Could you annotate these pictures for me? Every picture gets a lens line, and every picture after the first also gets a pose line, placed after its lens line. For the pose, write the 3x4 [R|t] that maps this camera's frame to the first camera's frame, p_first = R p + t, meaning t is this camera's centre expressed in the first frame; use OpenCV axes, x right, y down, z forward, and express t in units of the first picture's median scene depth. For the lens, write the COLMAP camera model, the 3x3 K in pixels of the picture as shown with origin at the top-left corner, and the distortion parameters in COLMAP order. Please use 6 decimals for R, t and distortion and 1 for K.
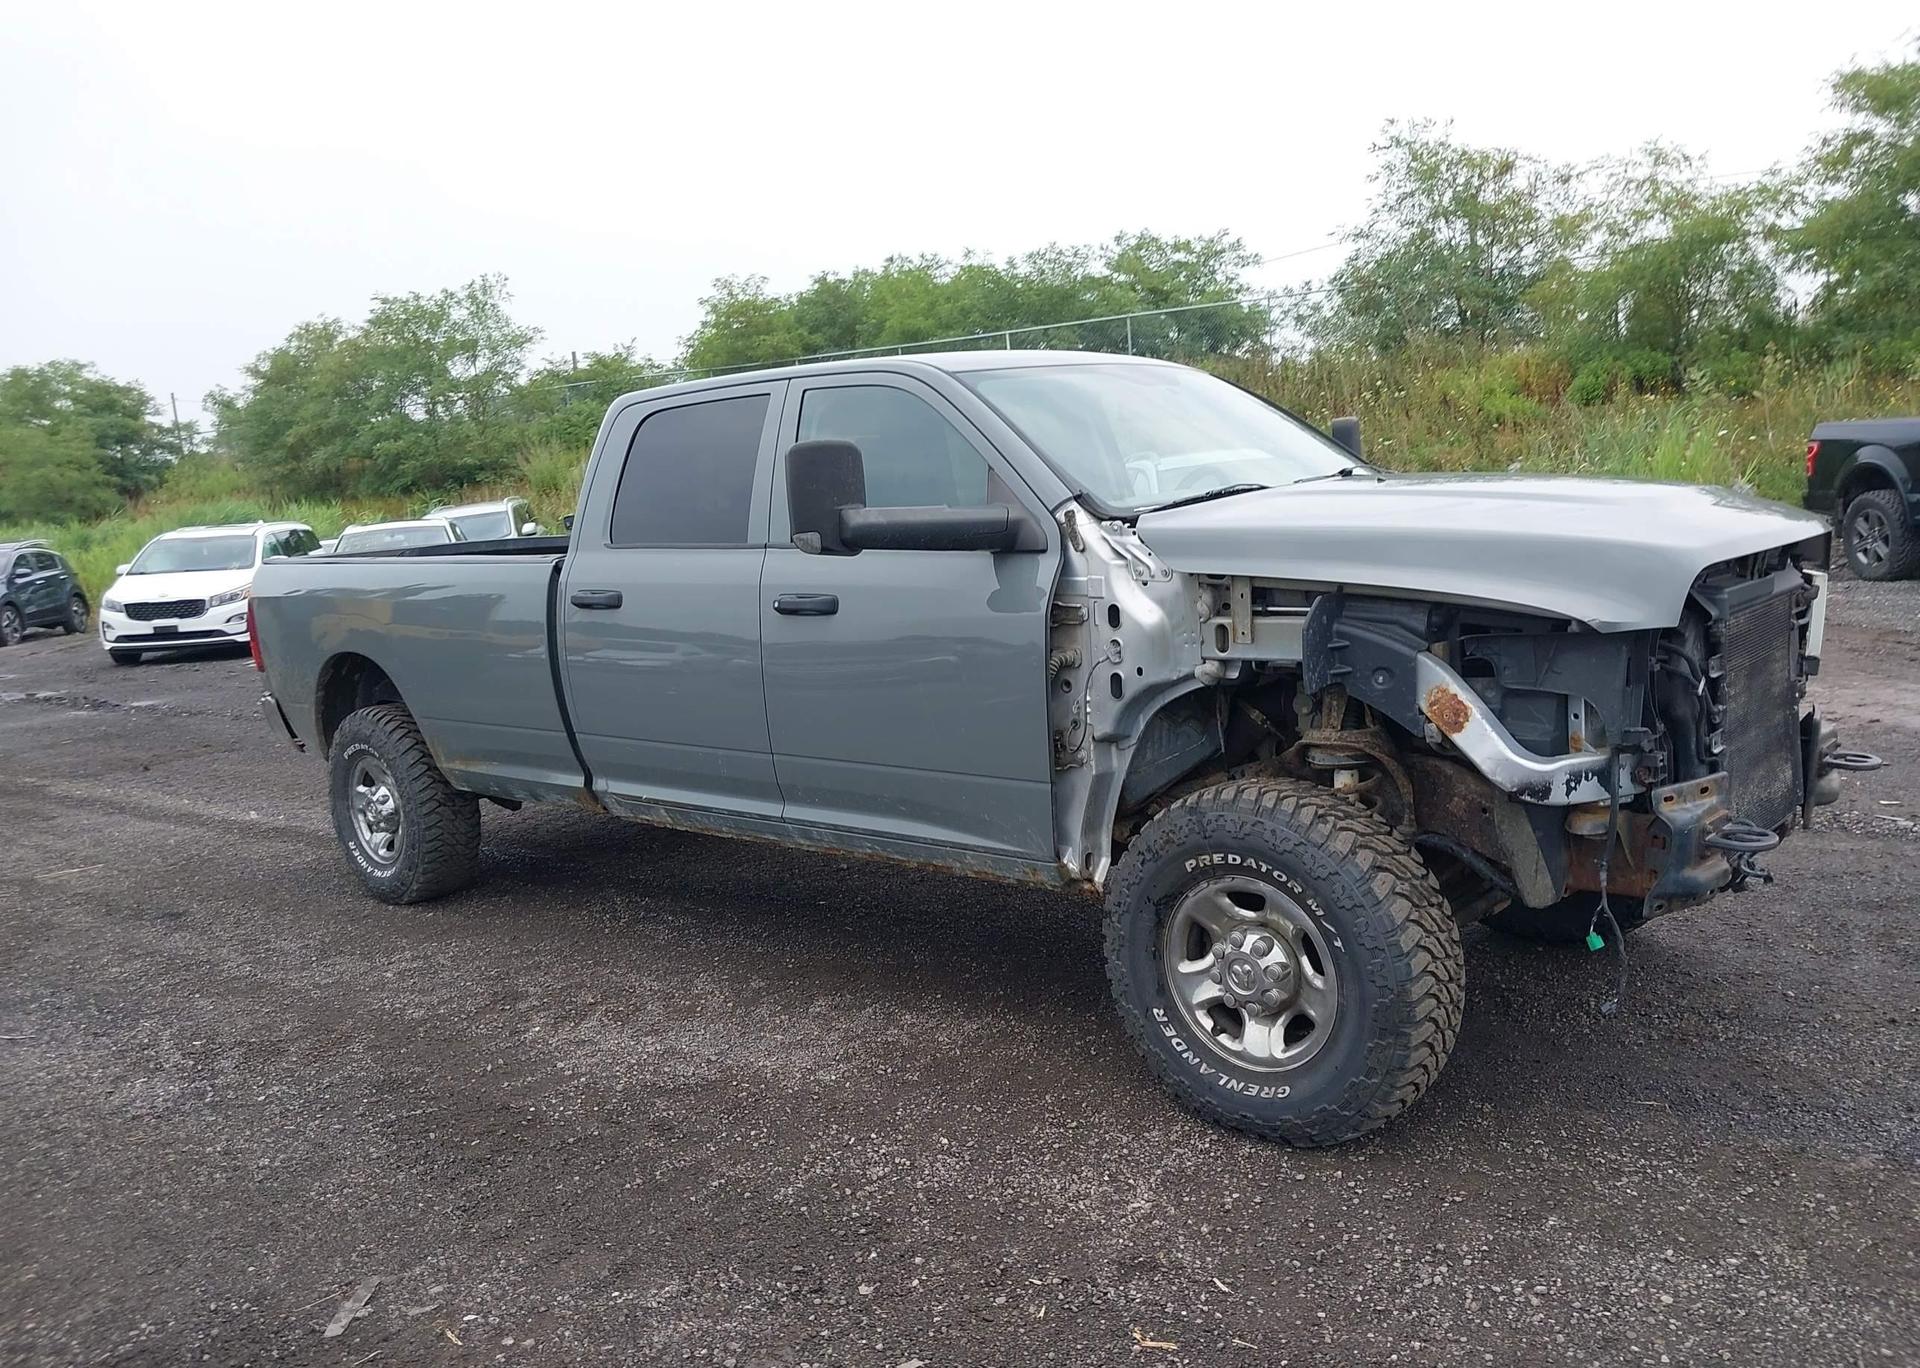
lens RADIAL K [[1523.2, 0, 951.8], [0, 1523.2, 672.2], [0, 0, 1]] dist [0.053859, -0.085998]
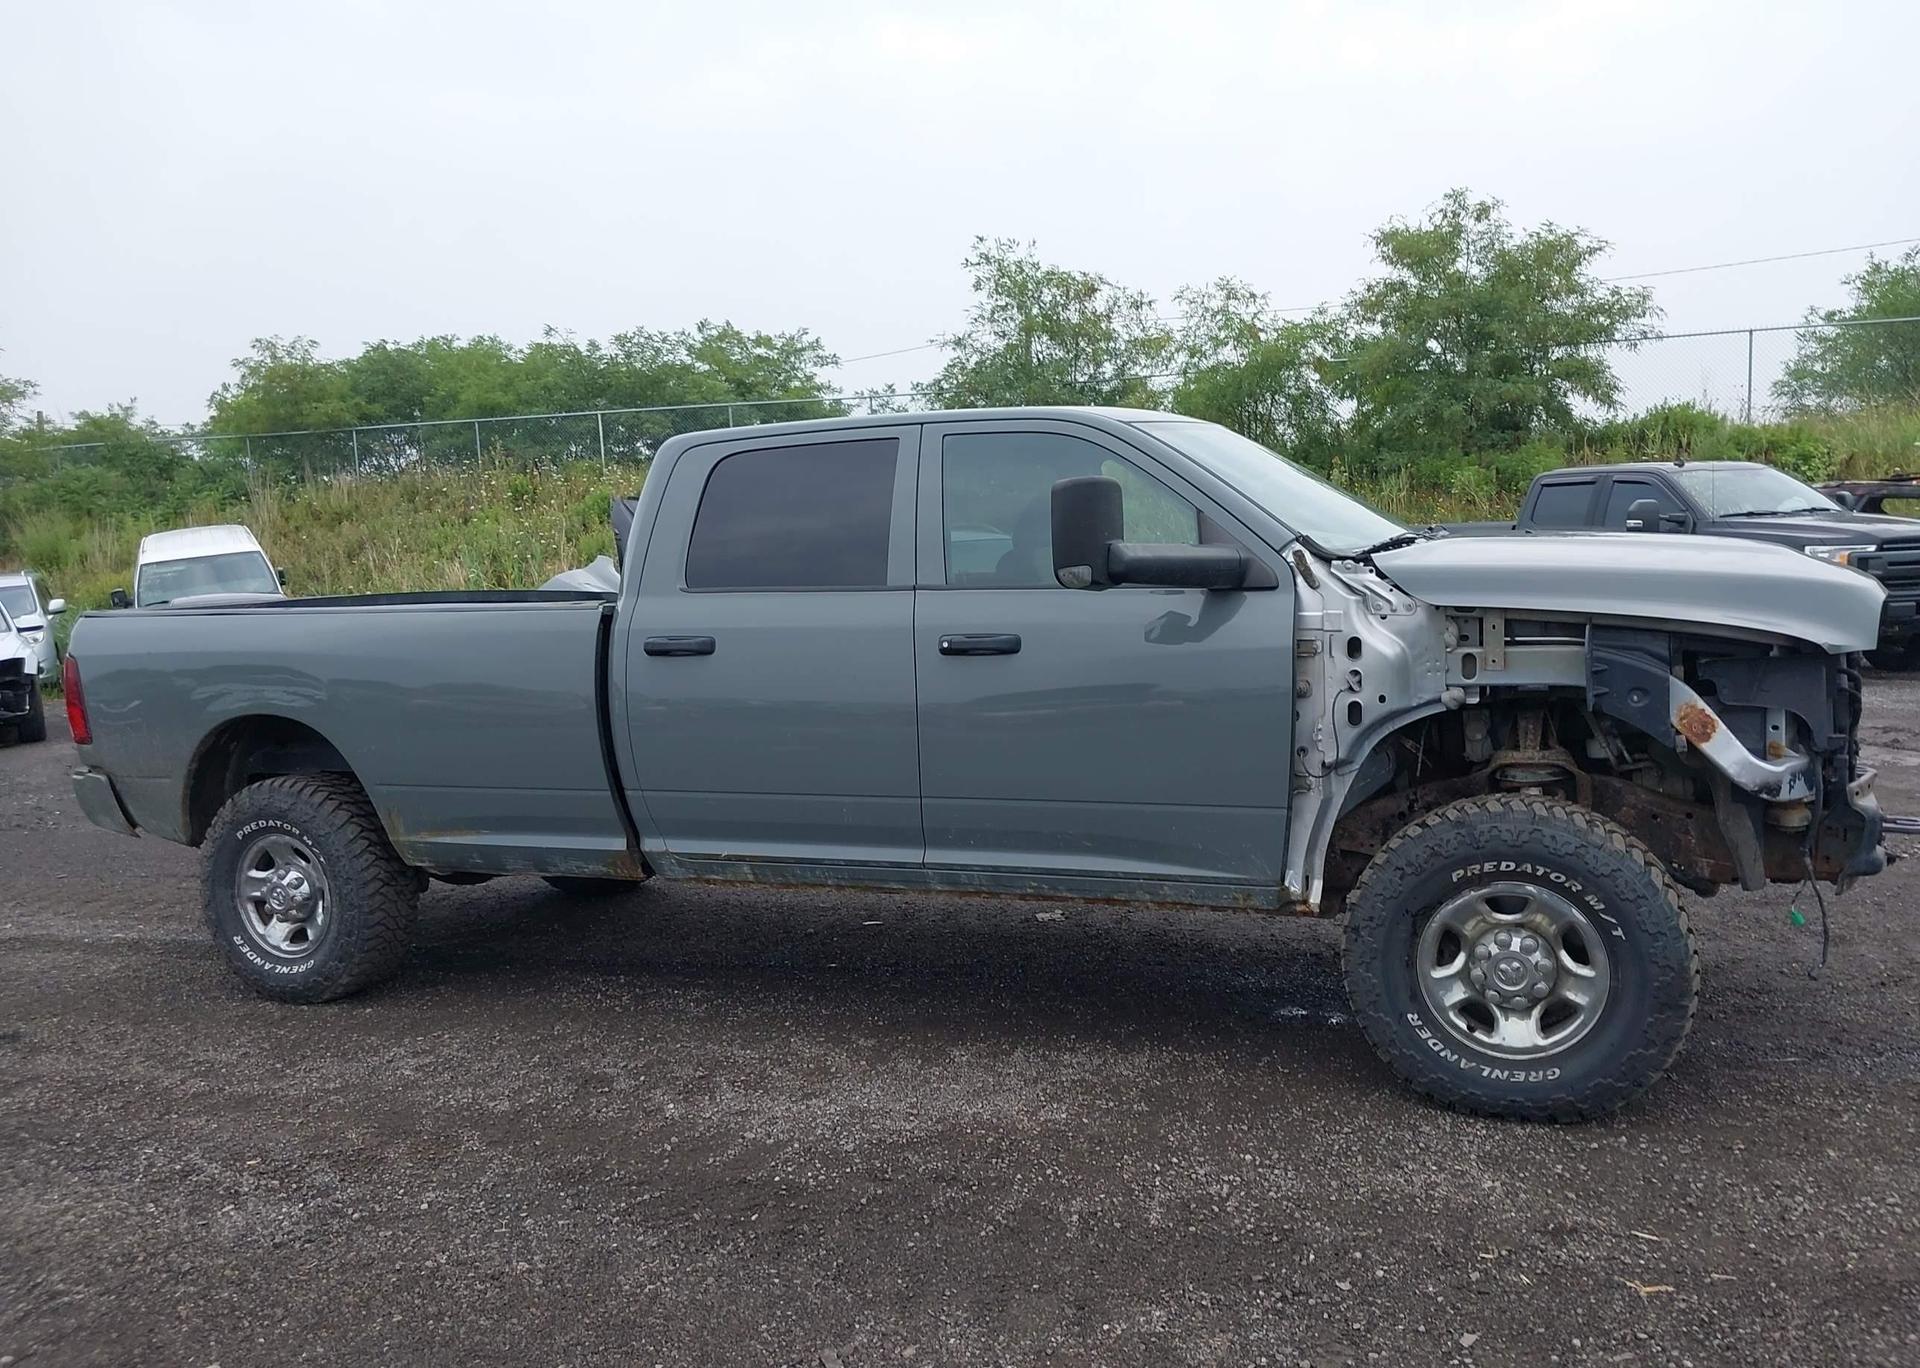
lens RADIAL K [[1523.2, 0, 945.1], [0, 1523.2, 700.5], [0, 0, 1]] dist [0.053859, -0.085998]
pose [[0.944190, -0.006241, 0.329344, -0.393605], [0.020996, 0.998928, -0.041263, 0.029020], [-0.328733, 0.045875, 0.943308, 0.062126]]
